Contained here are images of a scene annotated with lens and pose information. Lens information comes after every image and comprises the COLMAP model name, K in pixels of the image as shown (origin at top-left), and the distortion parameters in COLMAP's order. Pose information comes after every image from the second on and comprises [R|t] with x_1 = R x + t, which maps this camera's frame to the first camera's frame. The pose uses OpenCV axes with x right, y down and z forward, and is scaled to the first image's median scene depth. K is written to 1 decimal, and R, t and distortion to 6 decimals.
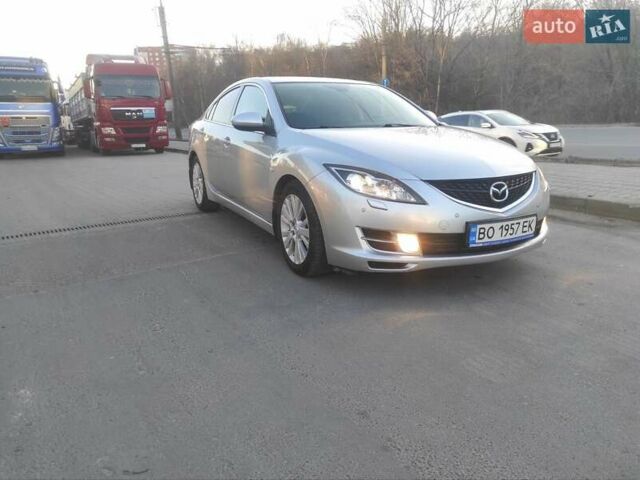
lens RADIAL K [[462.3, 0, 320.0], [0, 462.3, 240.0], [0, 0, 1]] dist [-0.006931, -0.003682]
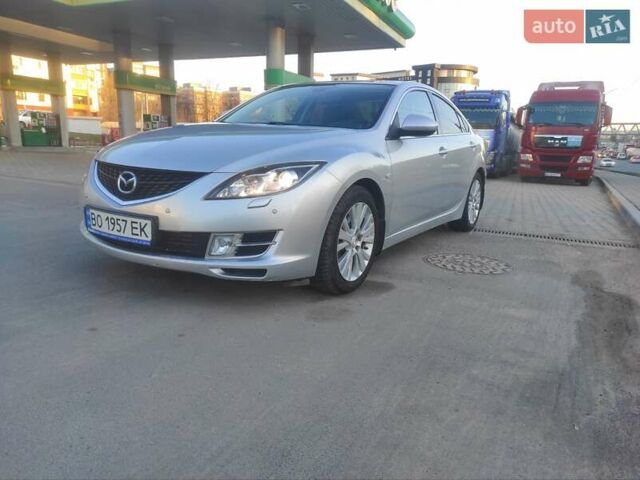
lens RADIAL K [[462.3, 0, 320.0], [0, 462.3, 240.0], [0, 0, 1]] dist [-0.006931, -0.003682]
pose [[0.499633, 0.207612, -0.840990, 0.196622], [-0.264823, 0.960981, 0.079903, -0.024434], [0.824764, 0.182791, 0.535119, 0.123933]]
